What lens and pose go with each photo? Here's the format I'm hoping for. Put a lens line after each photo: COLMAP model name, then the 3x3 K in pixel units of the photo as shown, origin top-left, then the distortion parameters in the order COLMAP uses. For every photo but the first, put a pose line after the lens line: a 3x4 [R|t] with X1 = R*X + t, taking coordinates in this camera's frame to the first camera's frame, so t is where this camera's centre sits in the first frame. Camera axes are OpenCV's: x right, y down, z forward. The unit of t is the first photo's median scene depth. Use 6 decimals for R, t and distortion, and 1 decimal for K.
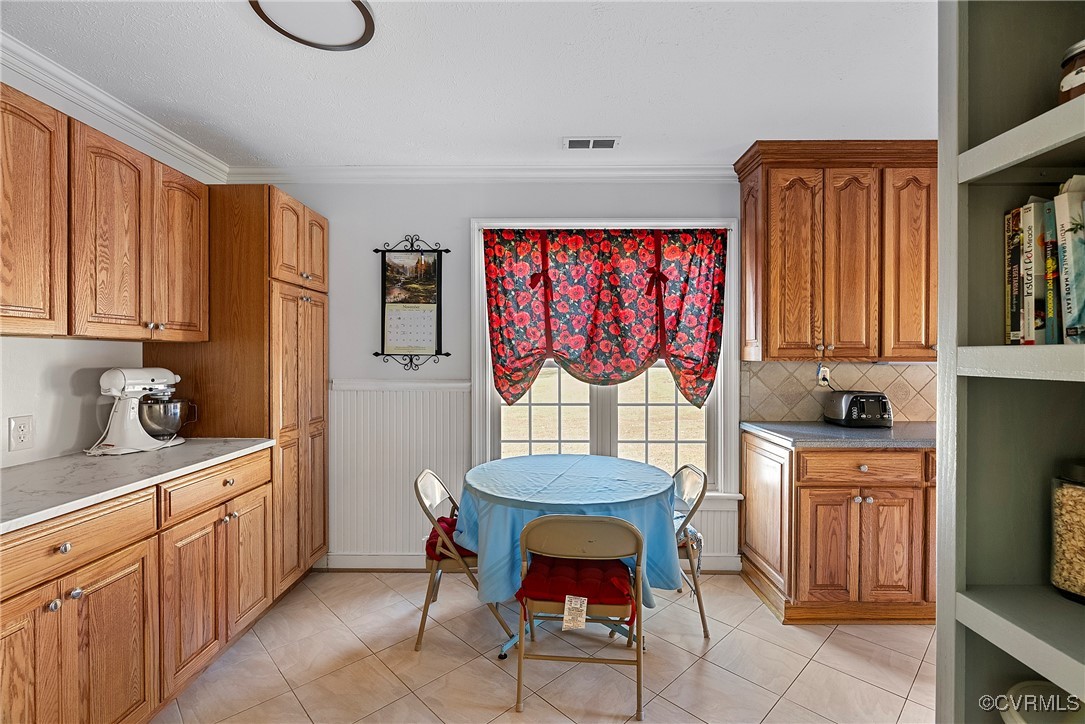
lens RADIAL K [[490.9, 0, 543.5], [0, 490.9, 360.0], [0, 0, 1]] dist [-0.010503, 0.003884]
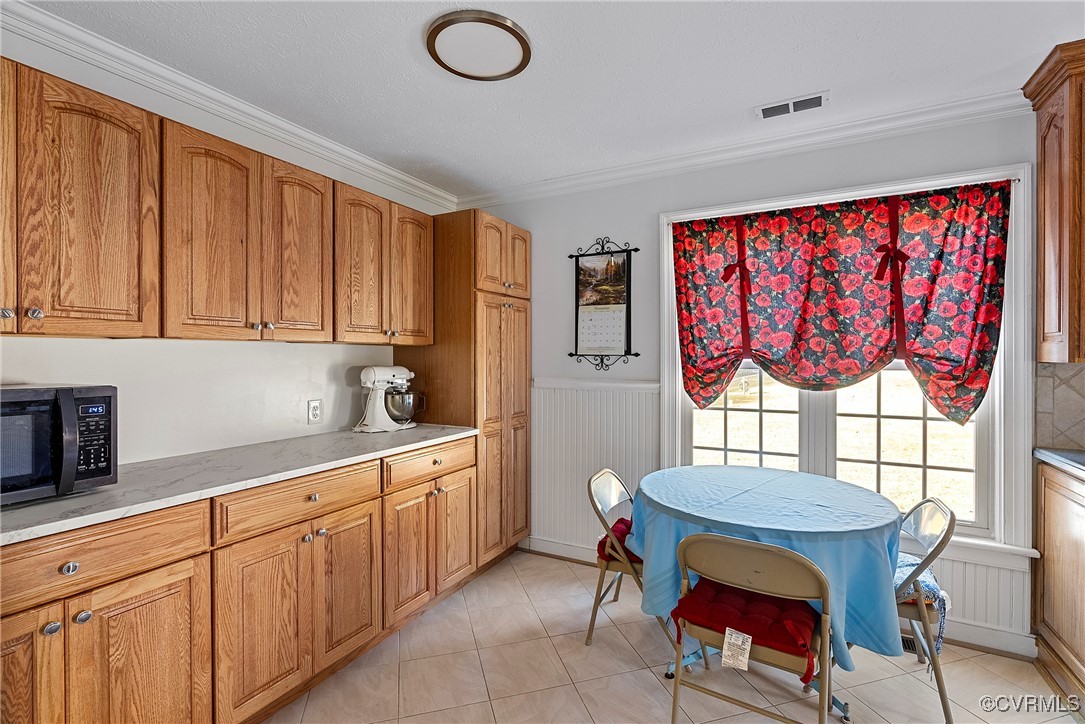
lens RADIAL K [[490.9, 0, 540.9], [0, 490.9, 360.6], [0, 0, 1]] dist [-0.010503, 0.003884]
pose [[0.883678, 0.002242, -0.468089, 0.102436], [-0.001702, 0.999997, 0.001577, -0.000691], [0.468091, -0.000597, 0.883680, 0.040303]]
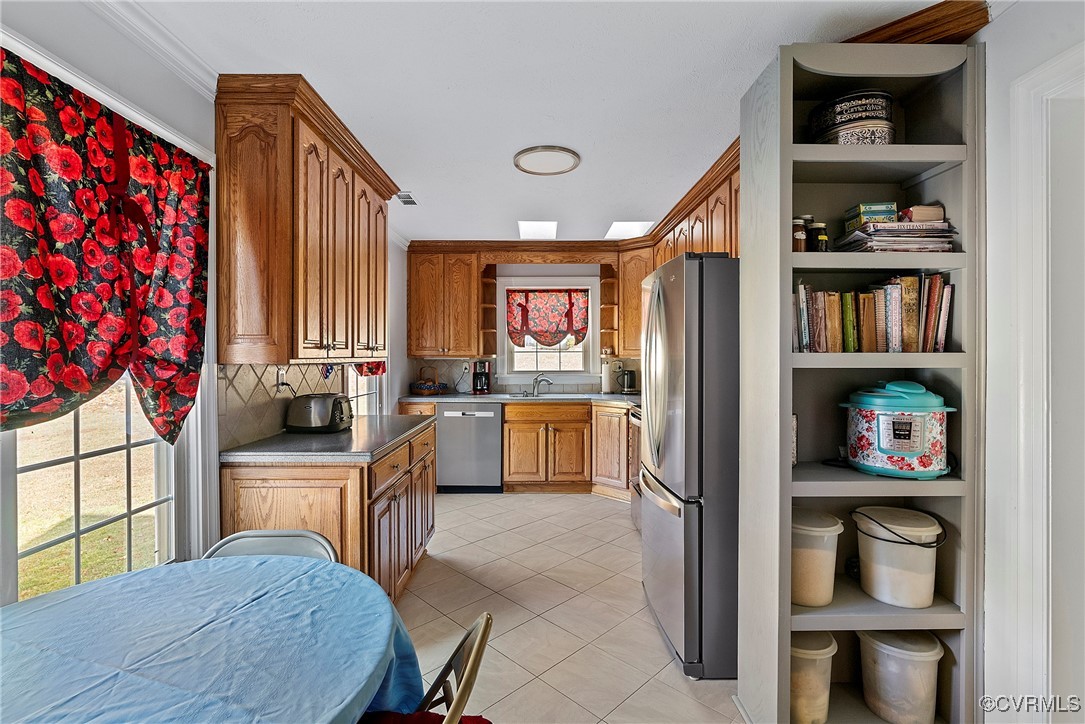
lens RADIAL K [[490.9, 0, 534.4], [0, 490.9, 358.4], [0, 0, 1]] dist [-0.010503, 0.003884]
pose [[-0.002313, -0.007911, 0.999966, -0.294806], [0.009516, 0.999923, 0.007933, -0.008003], [-0.999952, 0.009534, -0.002237, 0.580082]]
